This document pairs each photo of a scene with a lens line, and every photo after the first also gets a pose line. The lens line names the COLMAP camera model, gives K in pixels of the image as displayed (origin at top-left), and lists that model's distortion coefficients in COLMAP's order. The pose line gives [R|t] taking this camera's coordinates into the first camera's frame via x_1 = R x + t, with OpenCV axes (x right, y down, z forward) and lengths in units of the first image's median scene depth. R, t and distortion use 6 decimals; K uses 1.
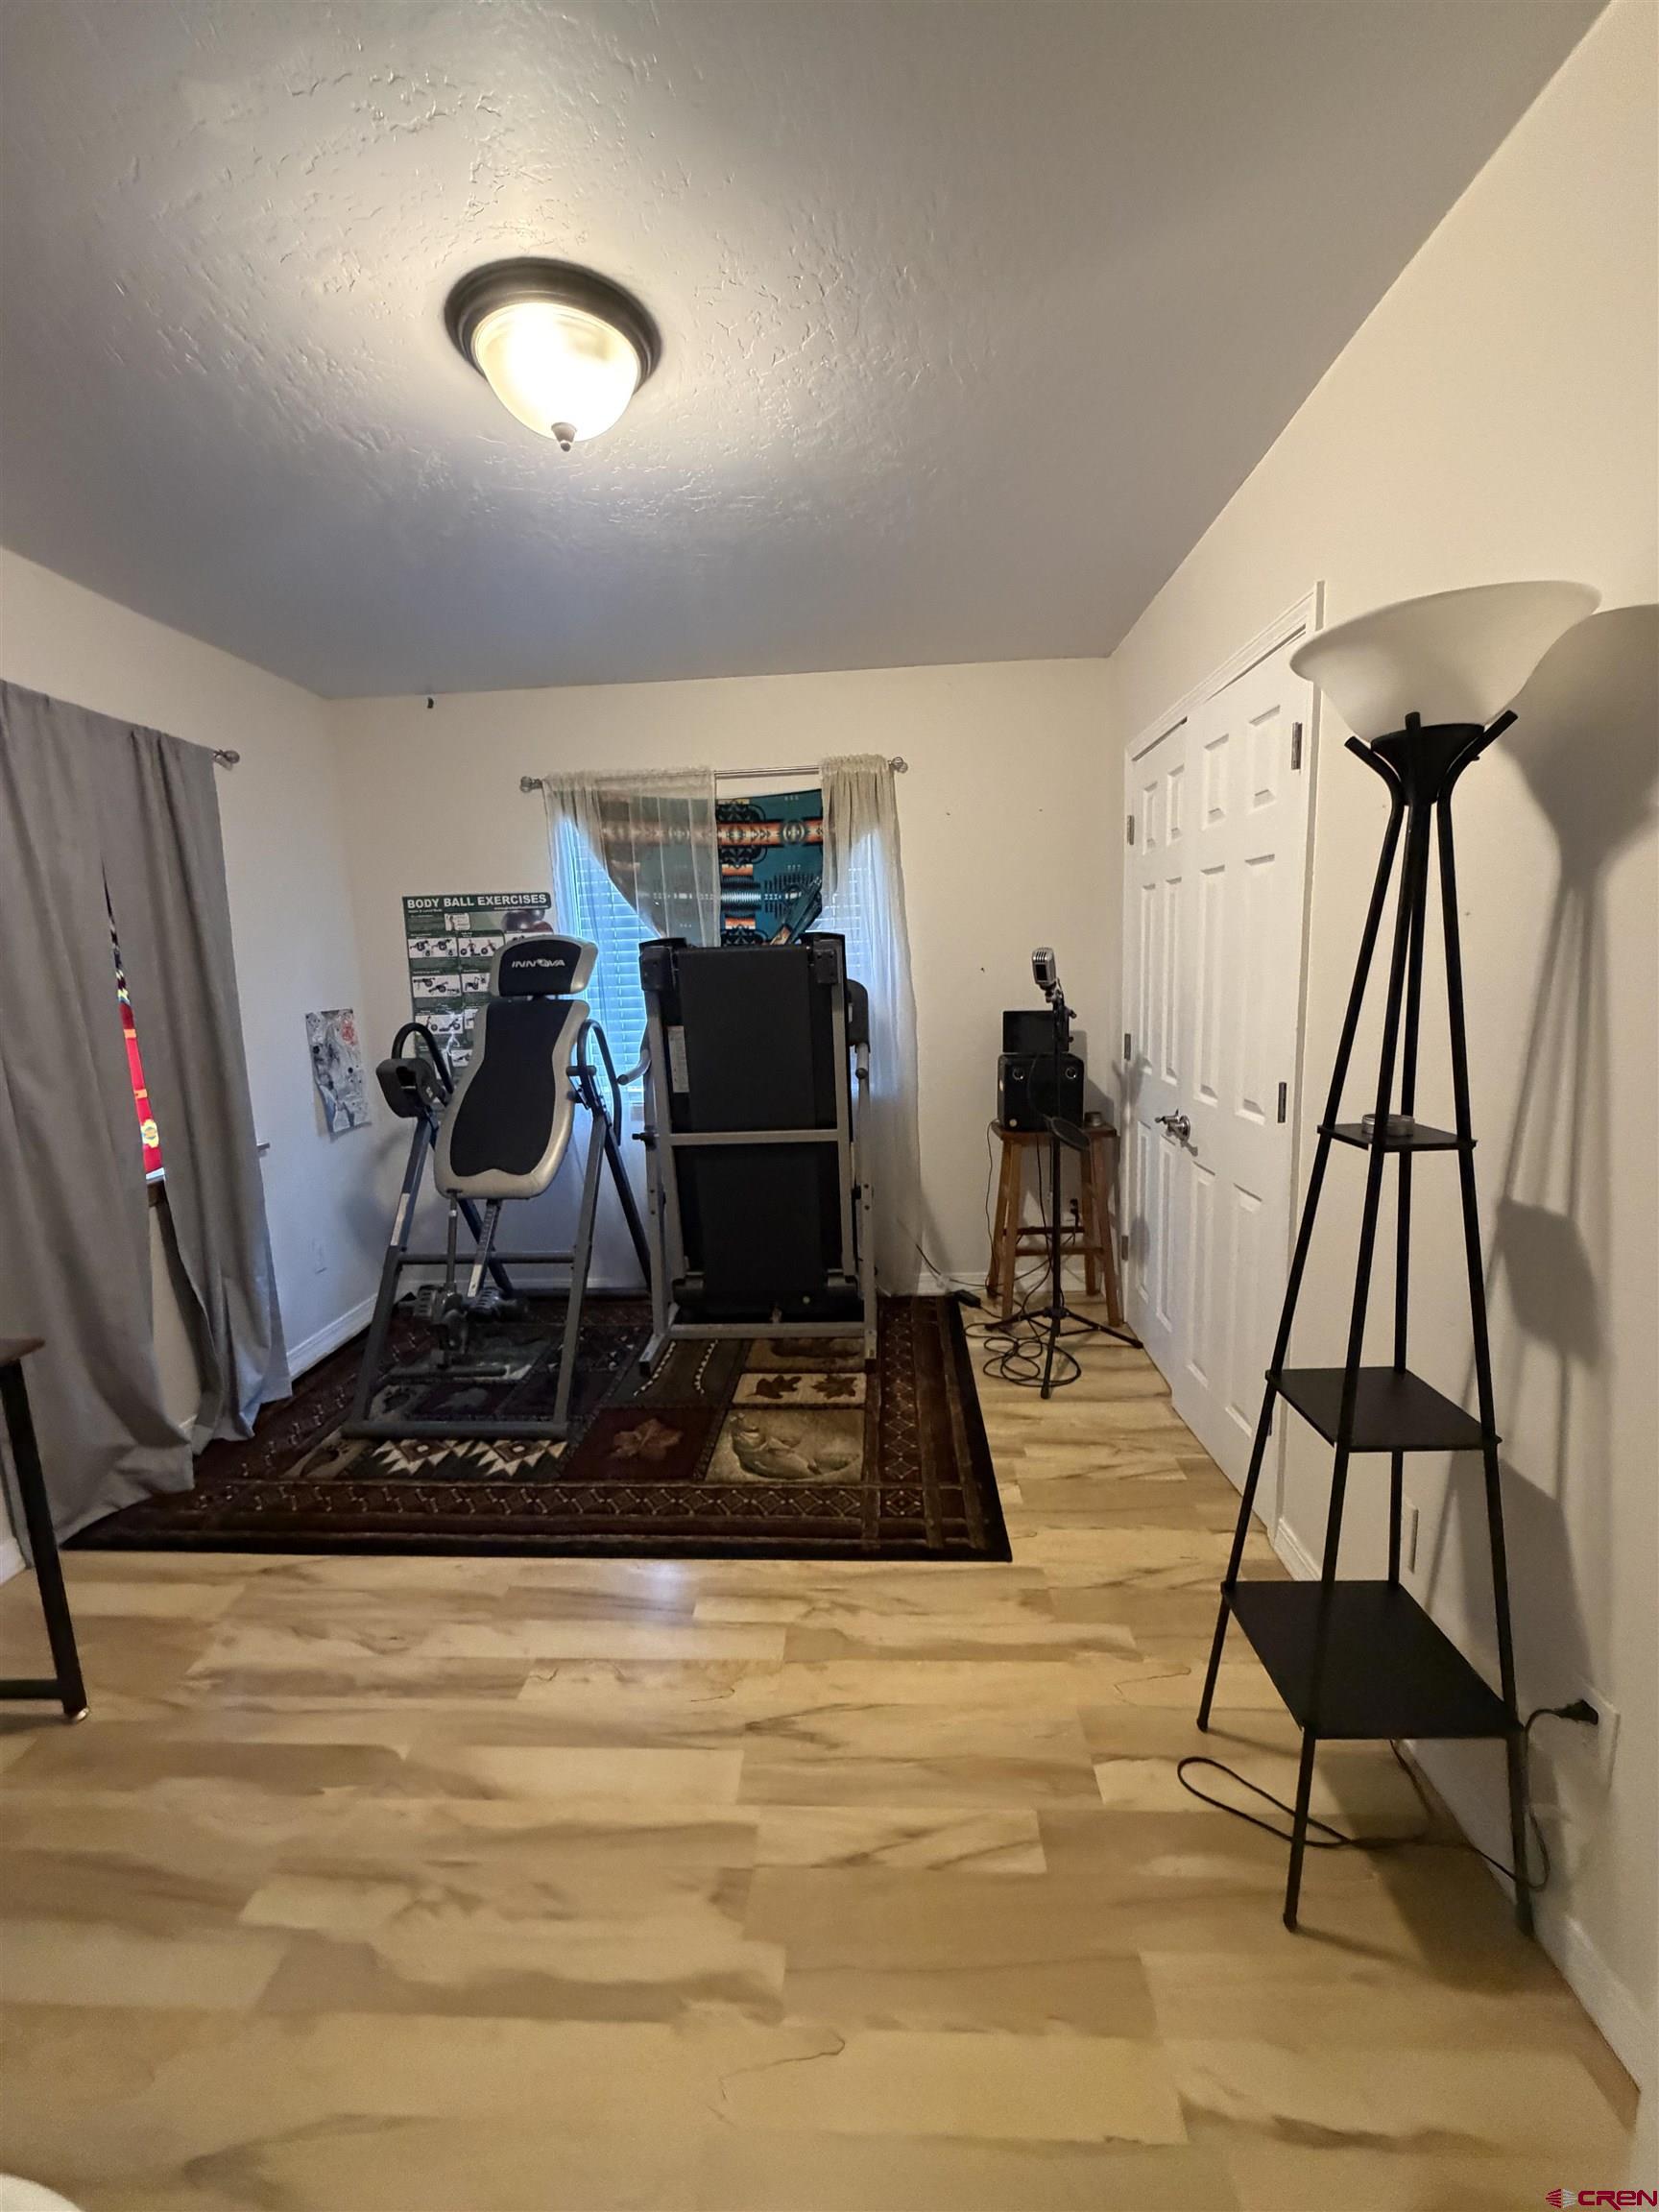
lens RADIAL K [[885.1, 0, 824.7], [0, 885.1, 1102.1], [0, 0, 1]] dist [0.001424, 0.000220]
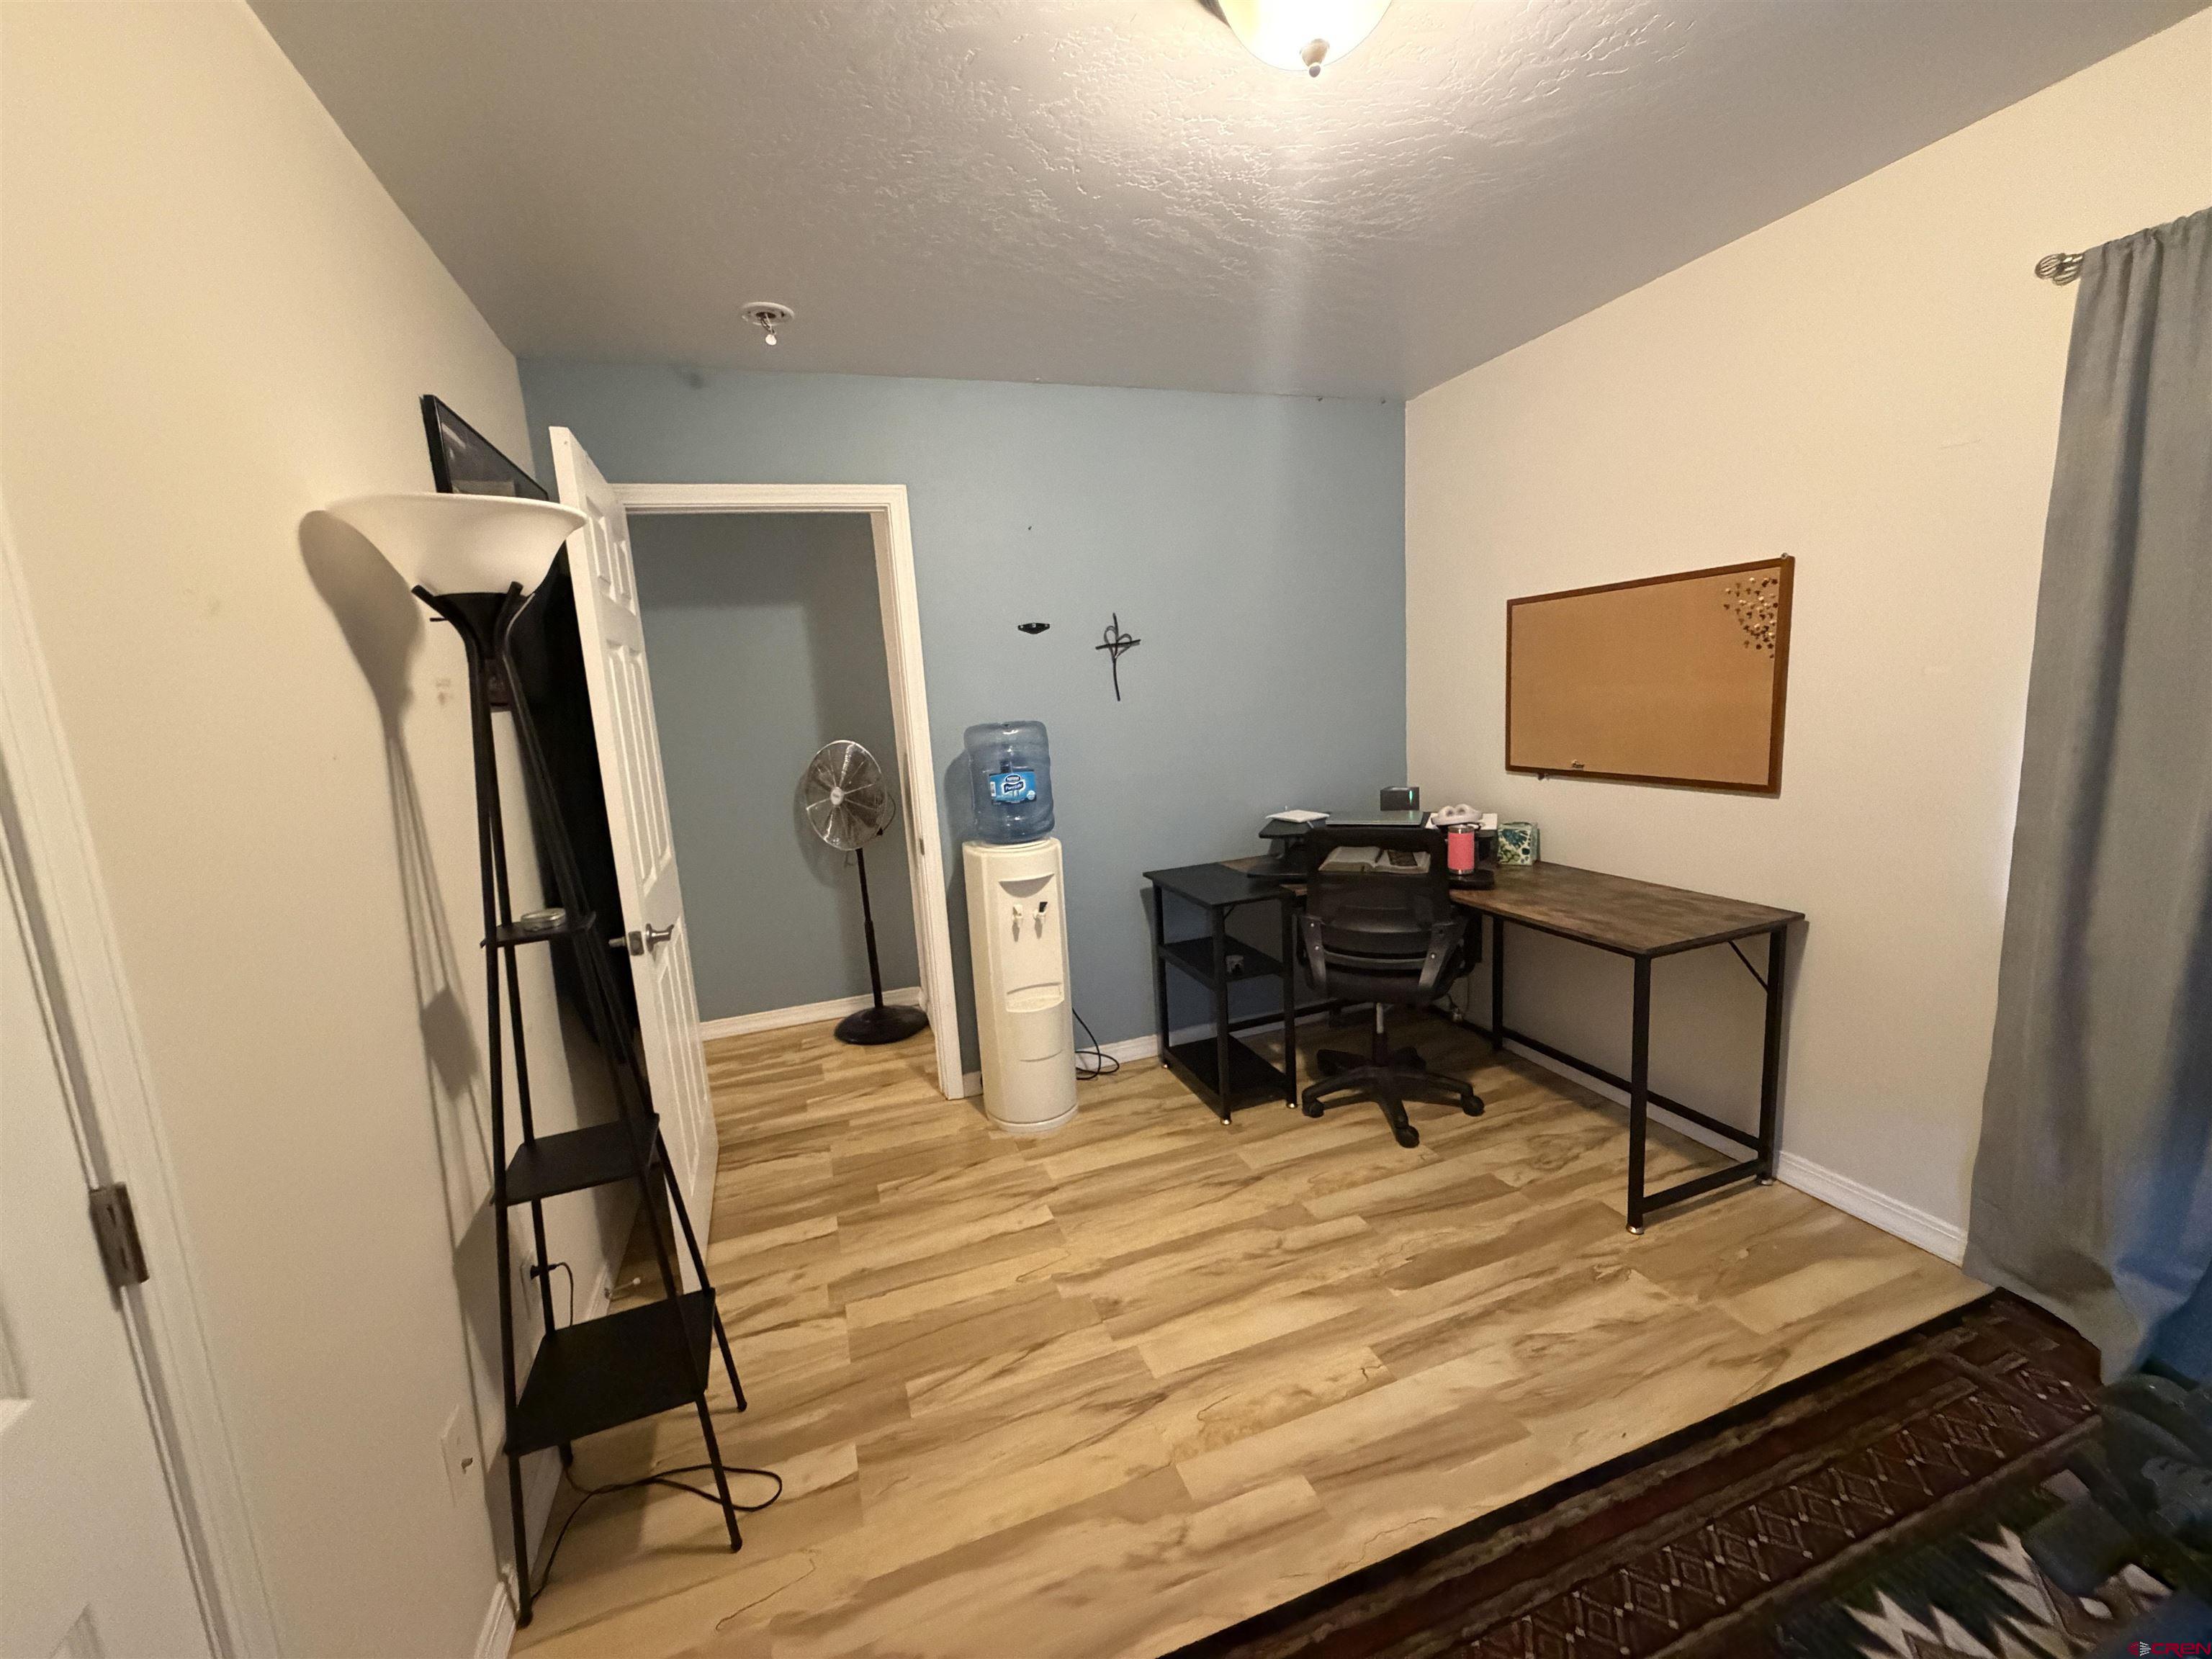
lens RADIAL K [[885.1, 0, 1099.5], [0, 885.1, 831.2], [0, 0, 1]] dist [0.001424, 0.000220]
pose [[-0.919365, 0.154800, -0.361669, 0.286643], [0.037861, 0.949878, 0.310320, -0.326517], [0.391579, 0.271605, -0.879146, 1.785277]]
